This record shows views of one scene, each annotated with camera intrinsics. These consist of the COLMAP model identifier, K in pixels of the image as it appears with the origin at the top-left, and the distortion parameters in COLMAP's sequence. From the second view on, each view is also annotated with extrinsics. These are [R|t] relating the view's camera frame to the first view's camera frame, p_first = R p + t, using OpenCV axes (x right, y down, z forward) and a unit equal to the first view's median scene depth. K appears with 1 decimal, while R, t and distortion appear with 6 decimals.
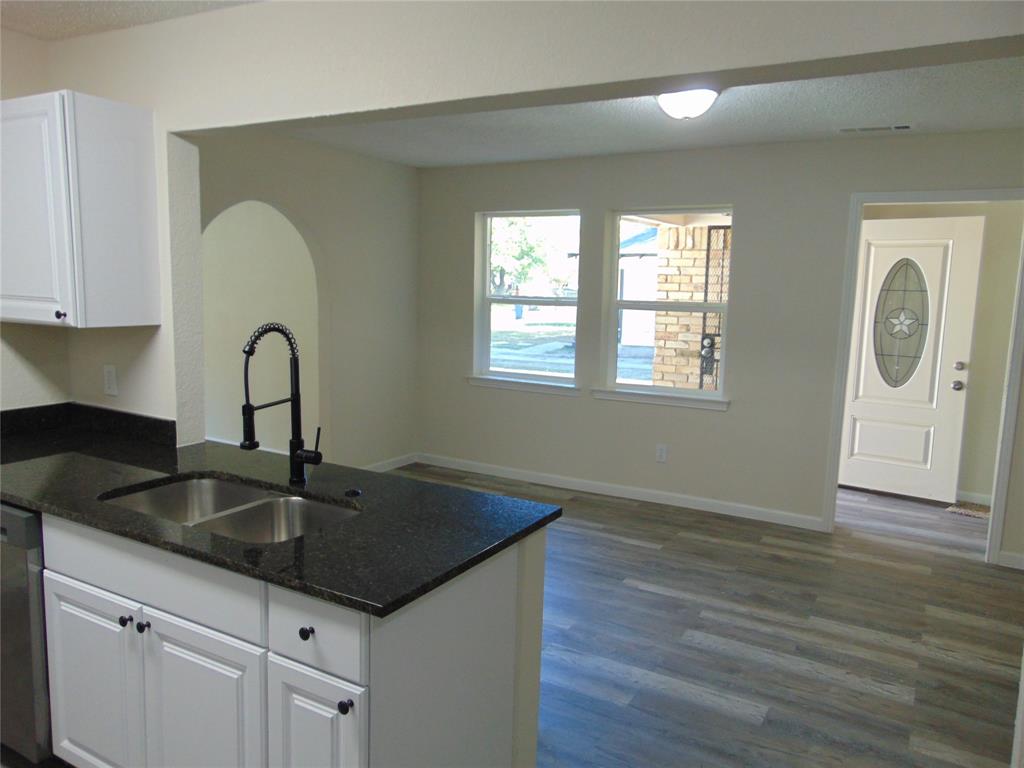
lens RADIAL K [[766.5, 0, 513.0], [0, 766.5, 384.9], [0, 0, 1]] dist [-0.027029, 0.068197]
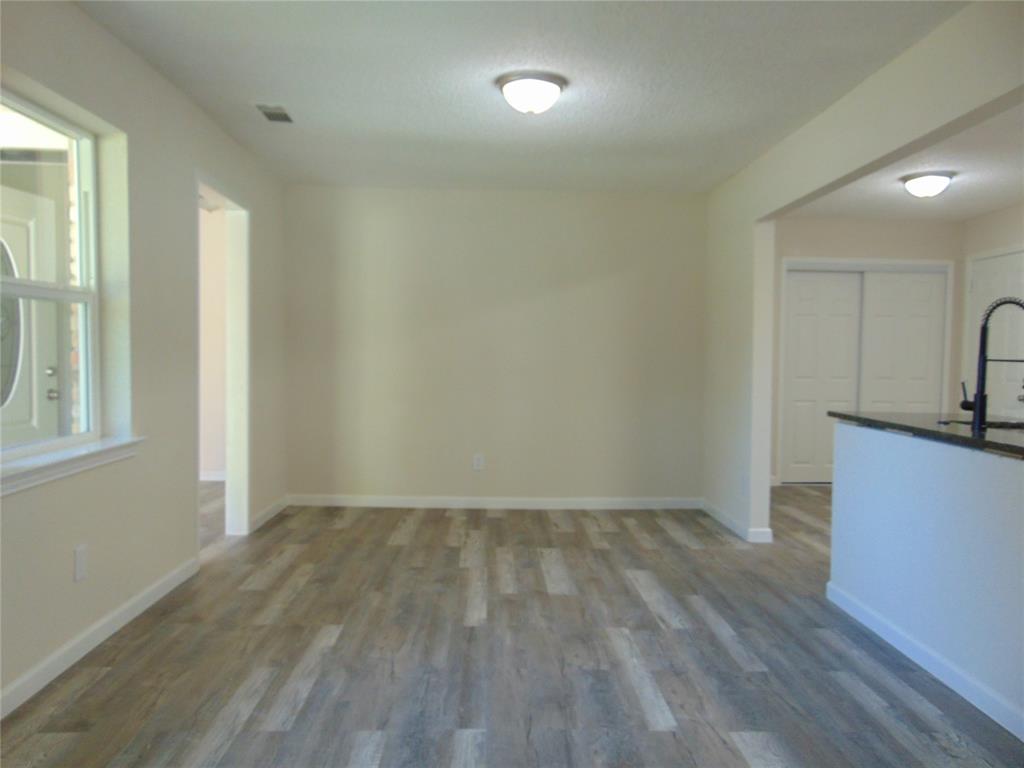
lens RADIAL K [[766.5, 0, 513.0], [0, 766.5, 384.9], [0, 0, 1]] dist [-0.027029, 0.068197]
pose [[-0.543056, -0.059371, 0.837595, -0.549557], [0.086540, 0.988228, 0.126157, -0.097154], [-0.835225, 0.140996, -0.531525, 1.380994]]
